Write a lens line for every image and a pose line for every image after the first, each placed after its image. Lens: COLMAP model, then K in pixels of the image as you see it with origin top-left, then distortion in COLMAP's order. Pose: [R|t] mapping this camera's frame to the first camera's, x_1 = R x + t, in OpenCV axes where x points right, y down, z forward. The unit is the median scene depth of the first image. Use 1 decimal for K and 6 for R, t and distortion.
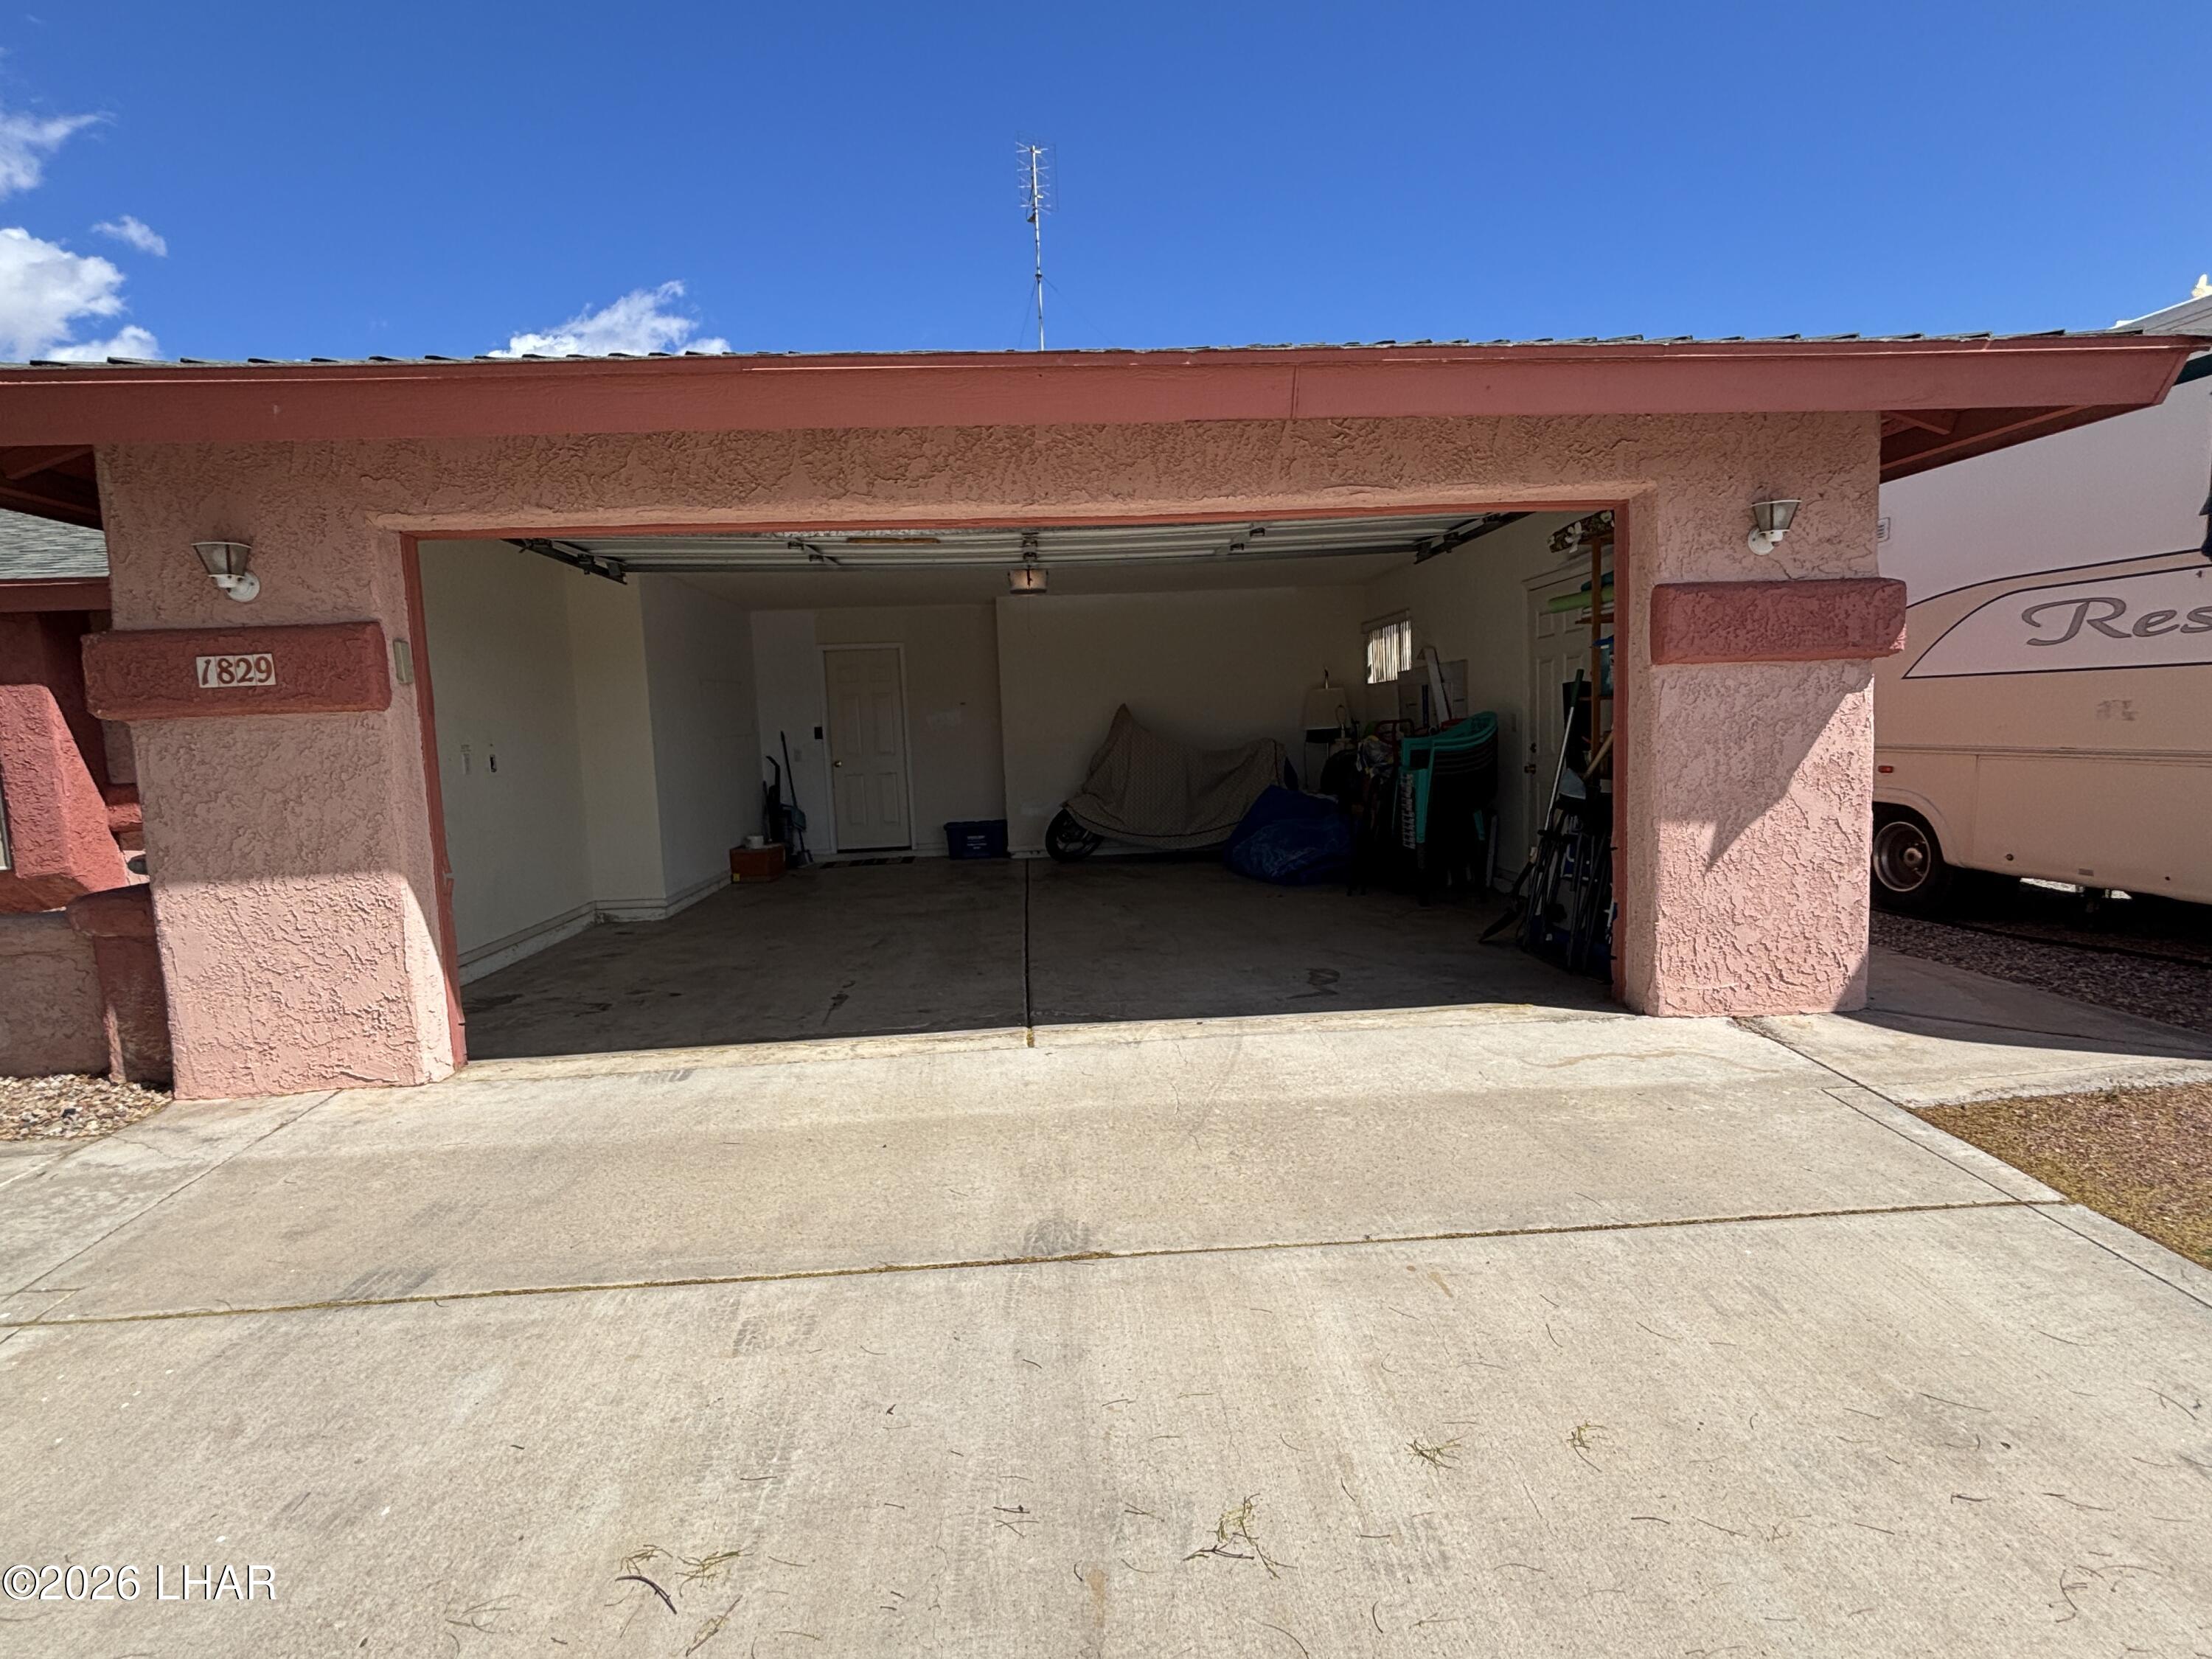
lens RADIAL K [[1036.5, 0, 1106.4], [0, 1036.5, 829.7], [0, 0, 1]] dist [-0.003052, -0.000306]
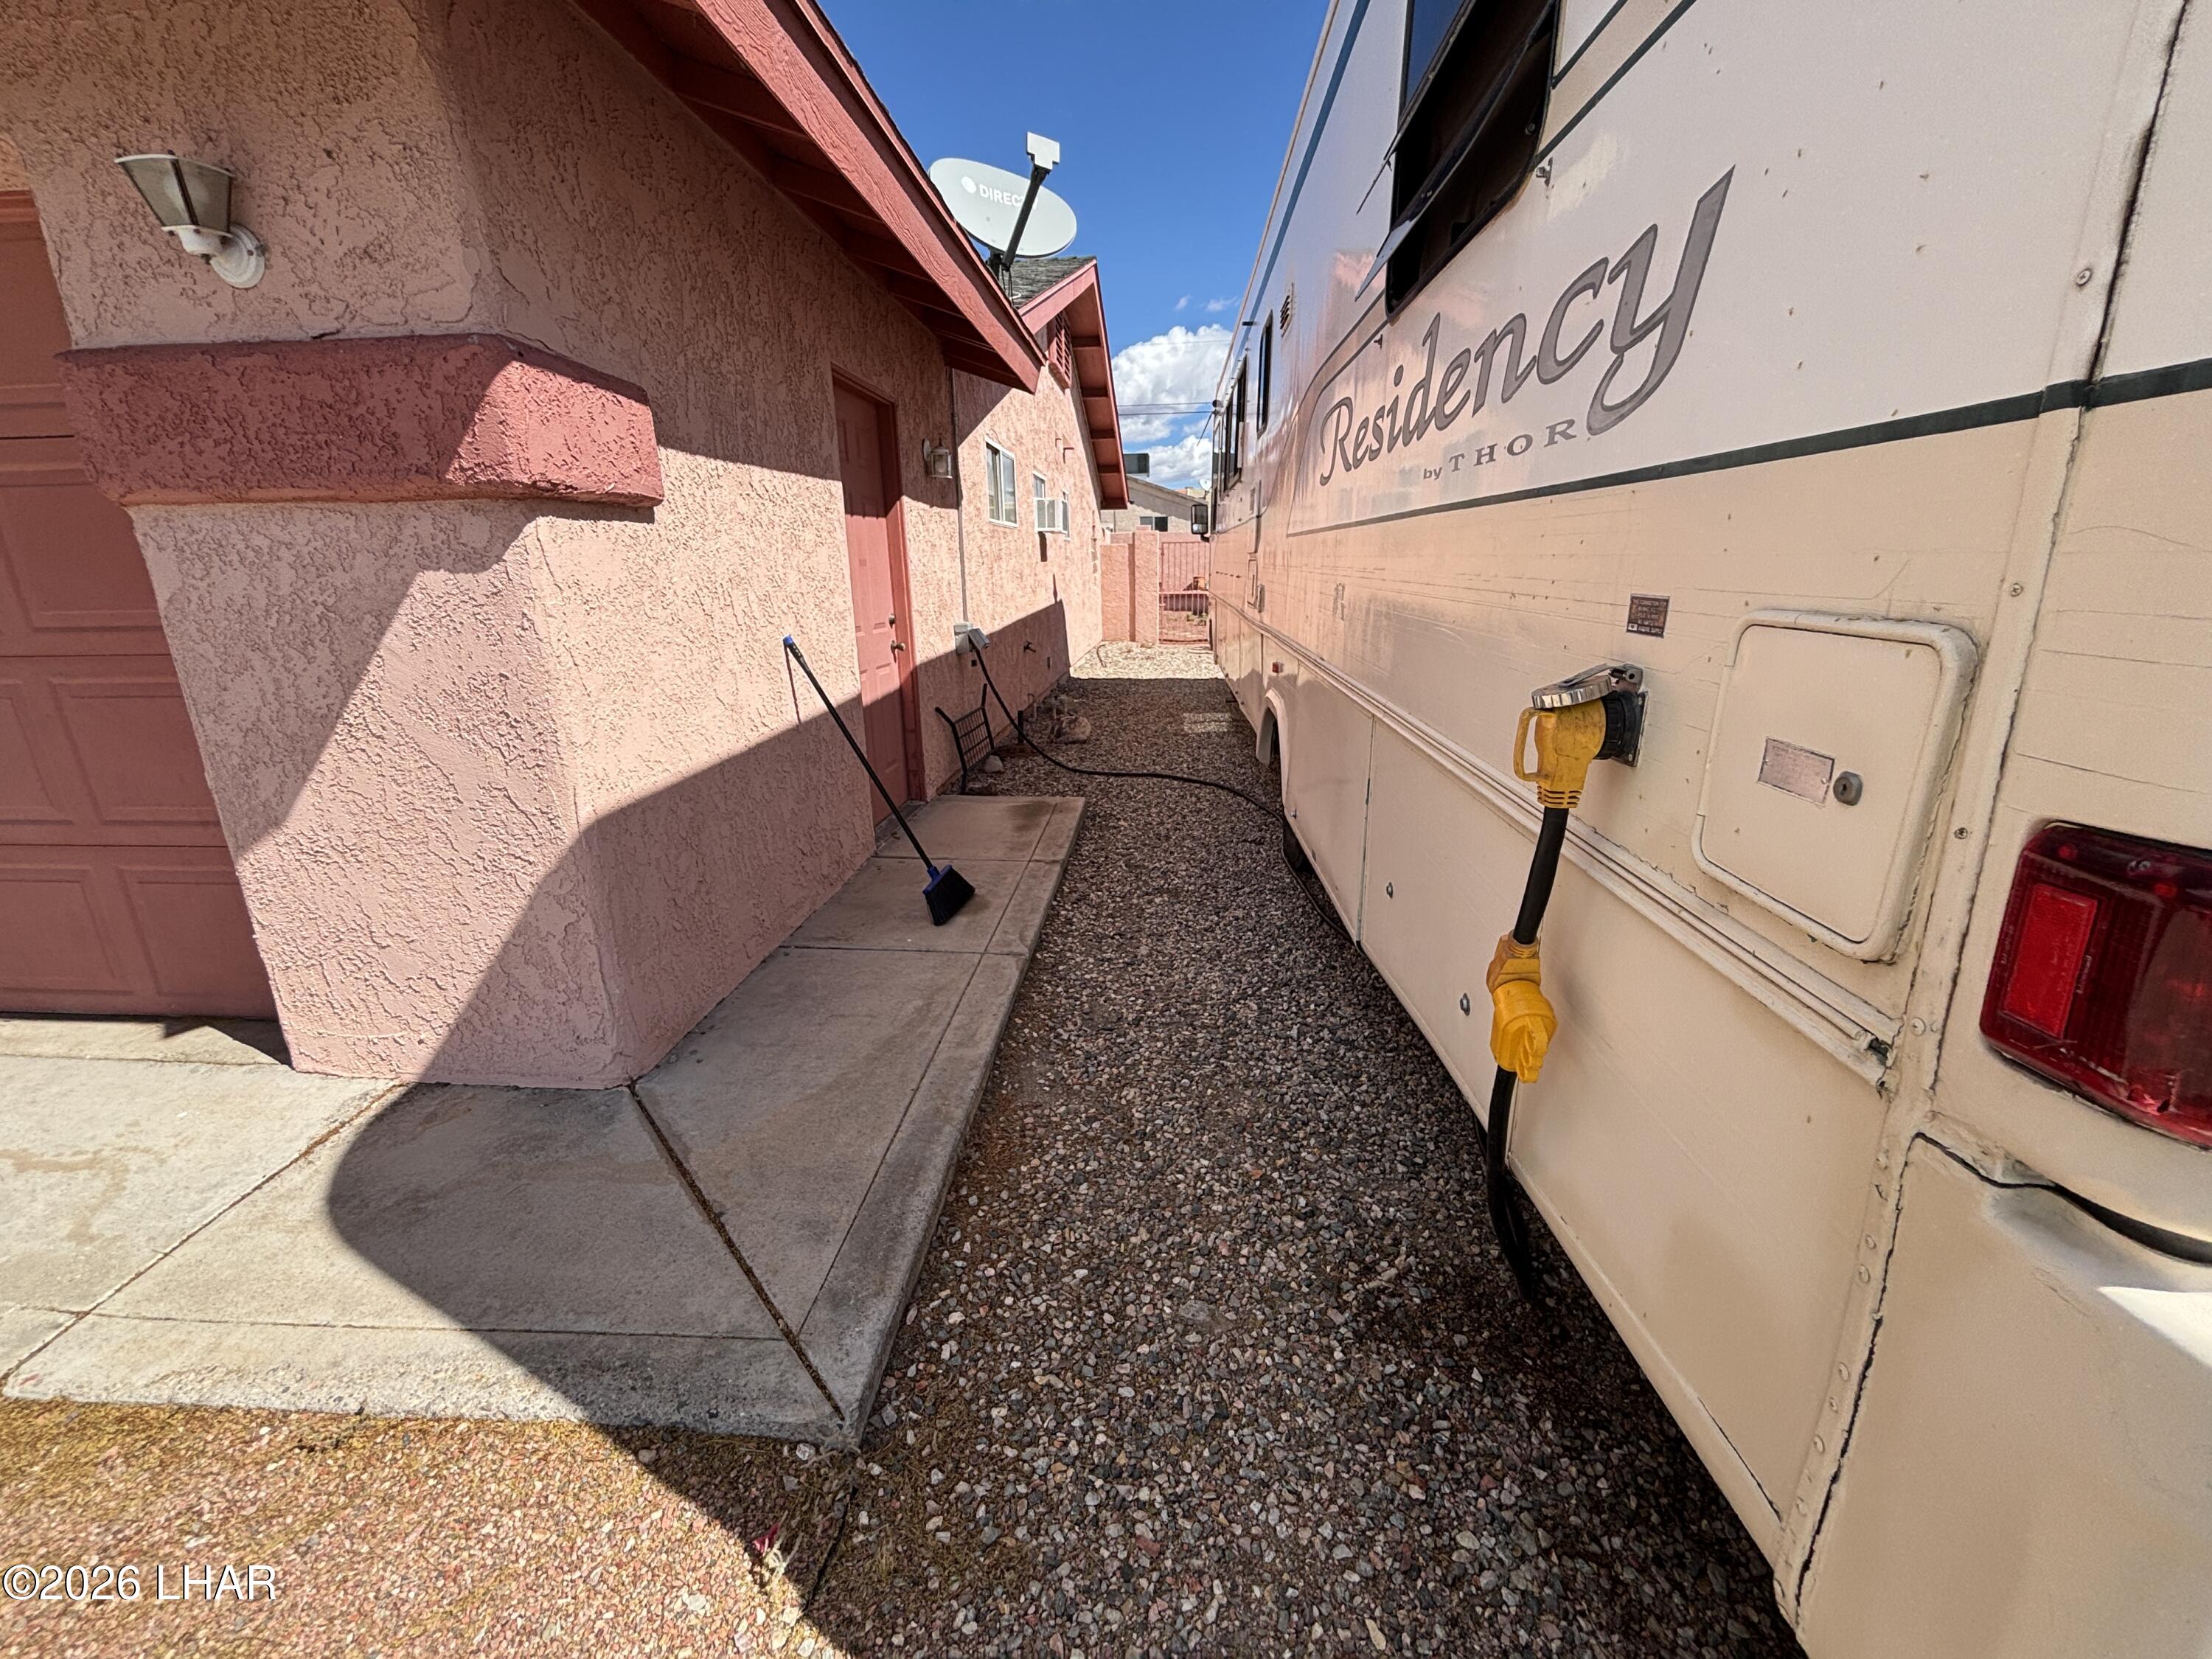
lens RADIAL K [[890.5, 0, 1103.3], [0, 890.5, 818.8], [0, 0, 1]] dist [0.001728, -0.000578]
pose [[0.988265, 0.062690, -0.139291, 1.133489], [-0.034713, 0.980215, 0.194870, -0.104997], [0.148752, -0.187748, 0.970888, 0.574356]]
